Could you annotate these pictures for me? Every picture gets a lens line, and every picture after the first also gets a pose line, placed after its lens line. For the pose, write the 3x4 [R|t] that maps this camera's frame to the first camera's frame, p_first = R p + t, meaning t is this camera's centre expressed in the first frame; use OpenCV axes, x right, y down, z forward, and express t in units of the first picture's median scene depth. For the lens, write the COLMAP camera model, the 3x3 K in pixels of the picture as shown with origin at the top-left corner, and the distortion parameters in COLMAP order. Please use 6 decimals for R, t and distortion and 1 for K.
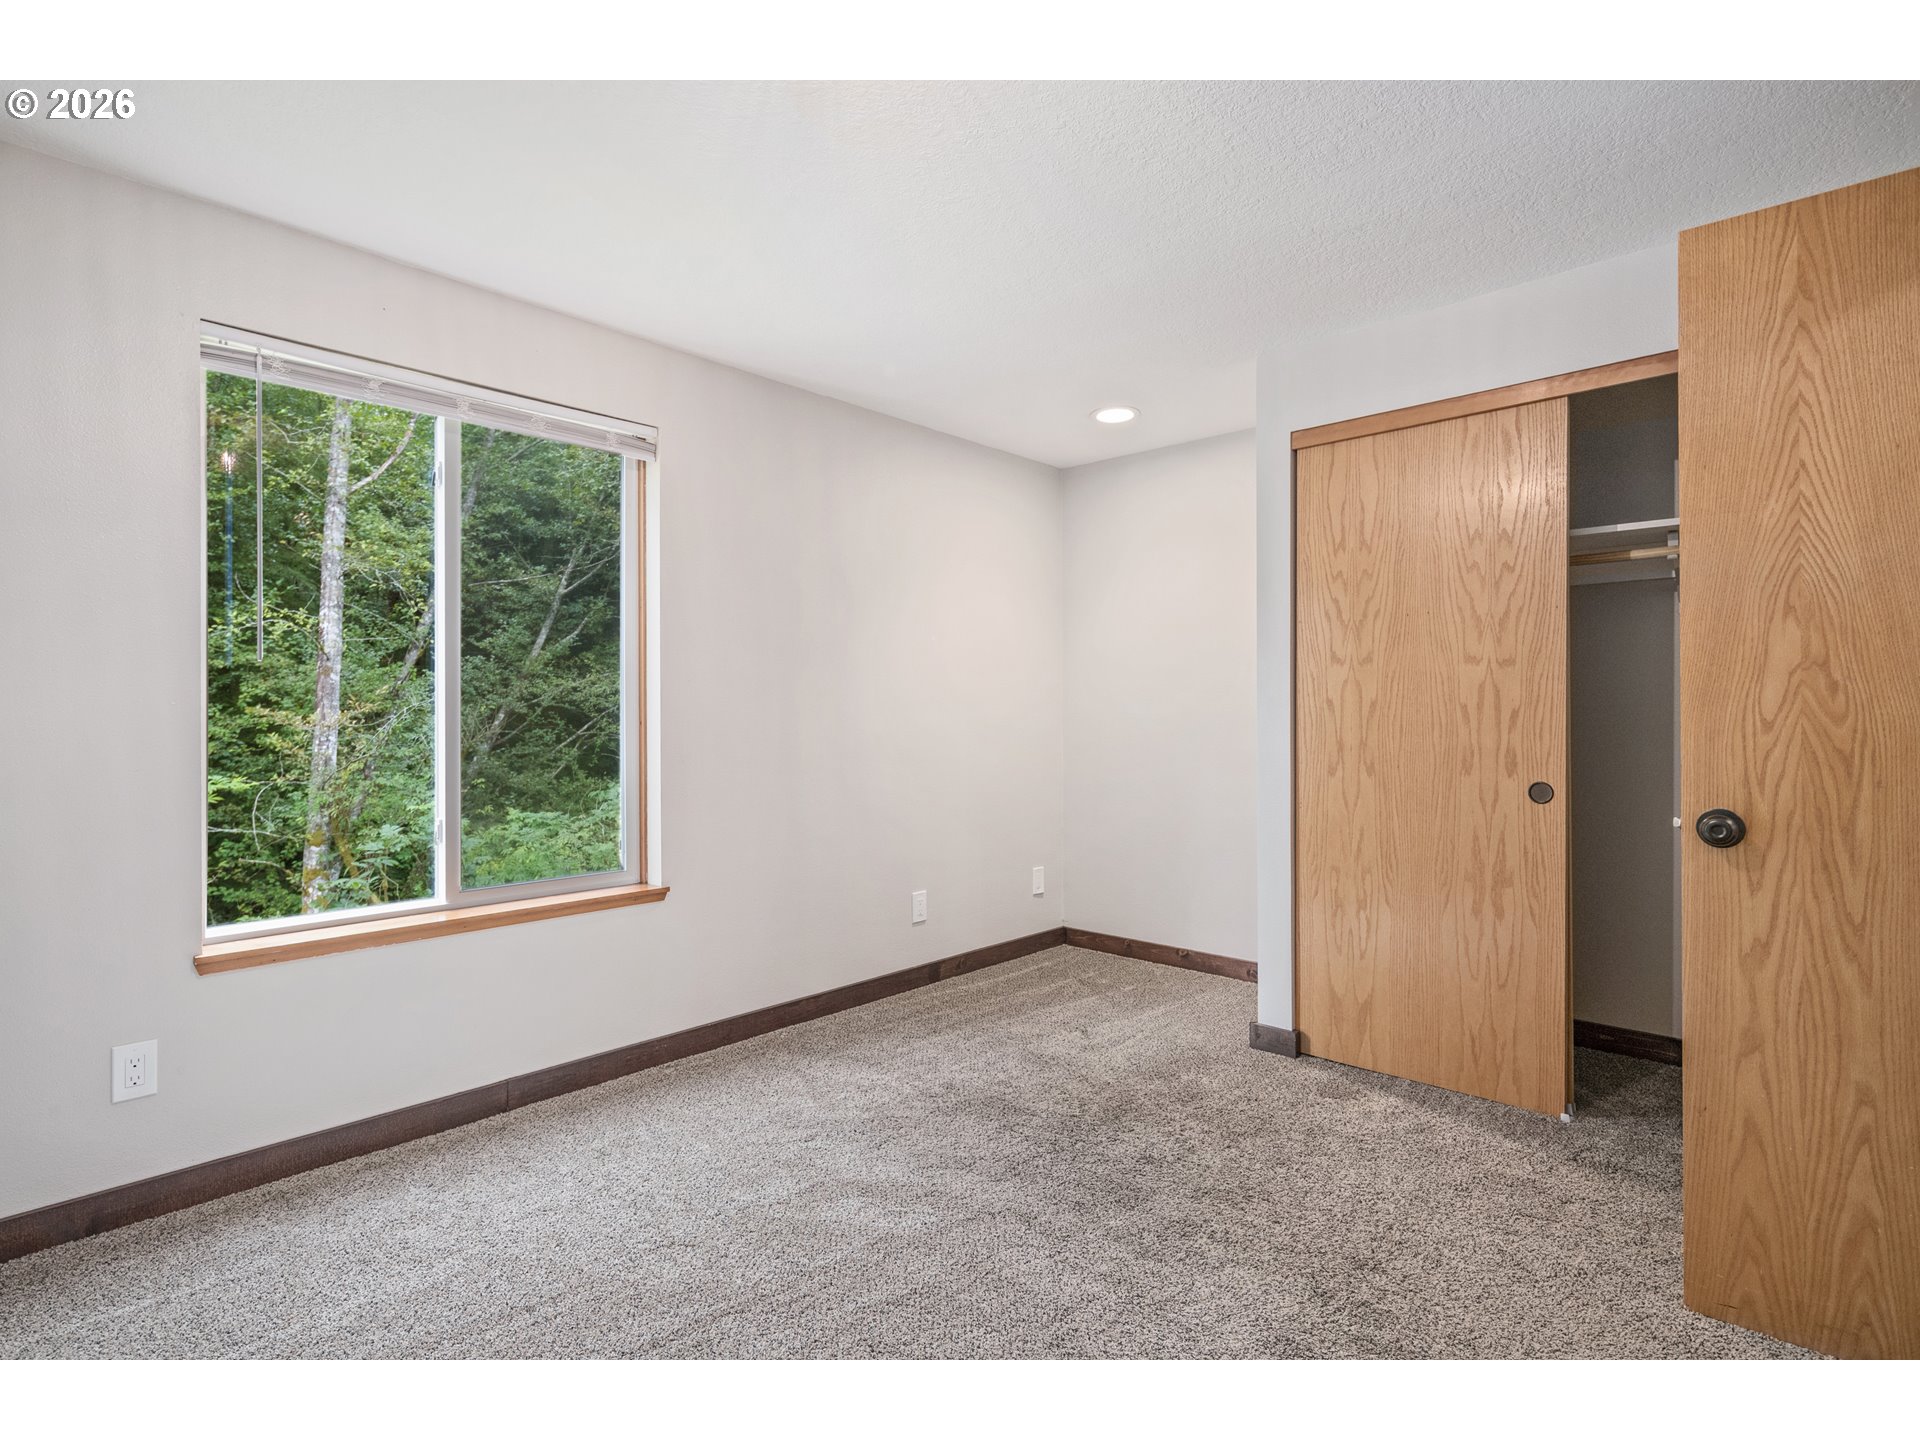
lens RADIAL K [[962.2, 0, 961.8], [0, 962.2, 716.2], [0, 0, 1]] dist [-0.000131, -0.000593]
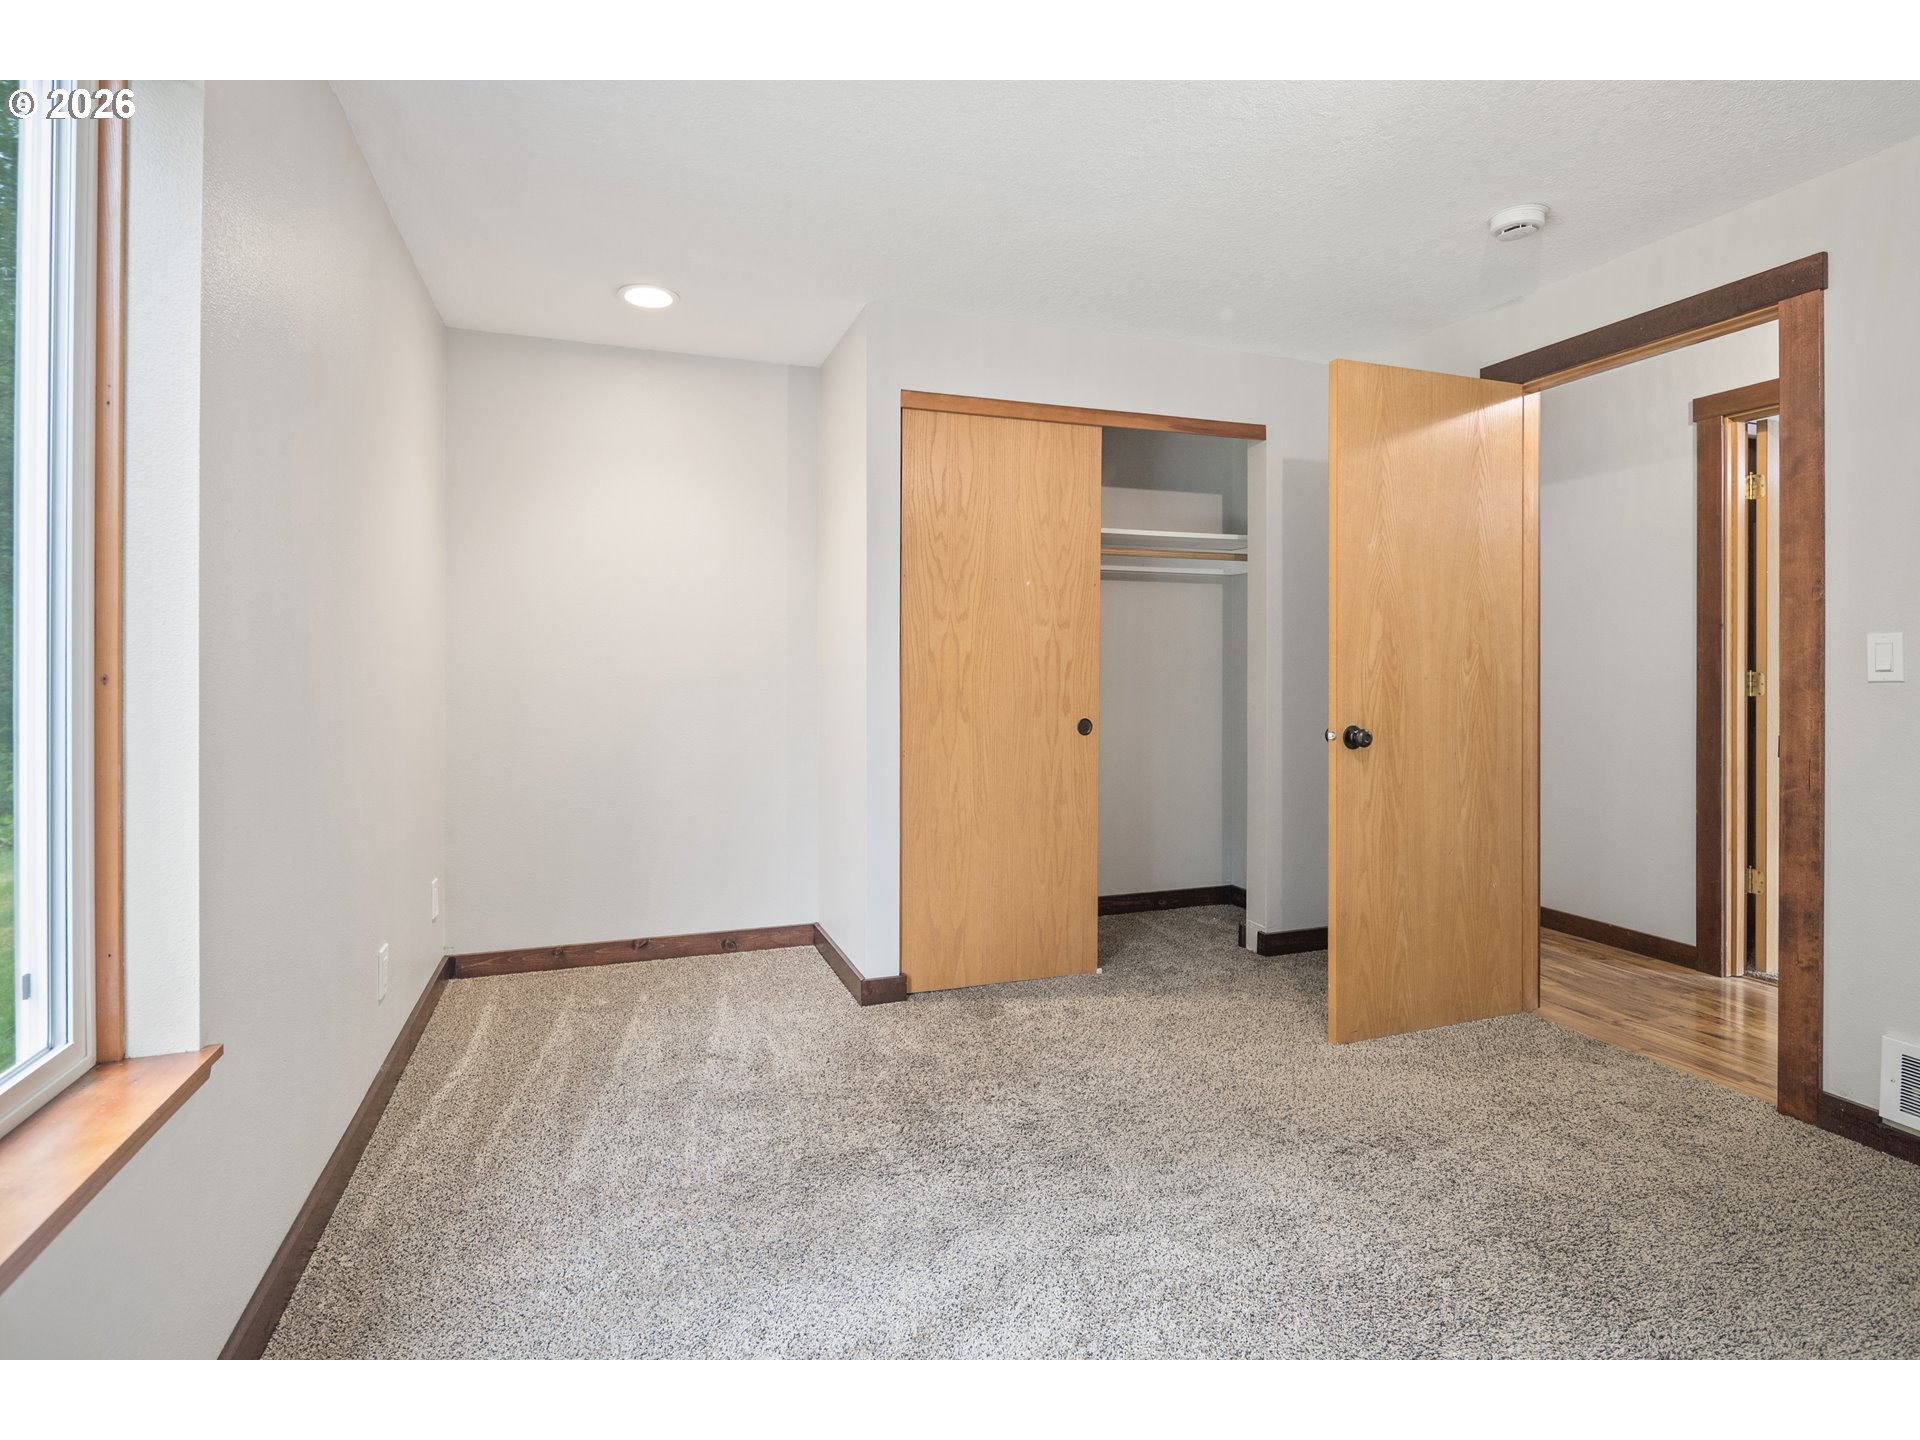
lens RADIAL K [[962.2, 0, 927.7], [0, 962.2, 670.1], [0, 0, 1]] dist [-0.000131, -0.000593]
pose [[0.461357, 0.000130, 0.887215, -0.581224], [-0.000523, 1.000000, 0.000125, 0.002933], [-0.887214, -0.000521, 0.461357, 0.531376]]
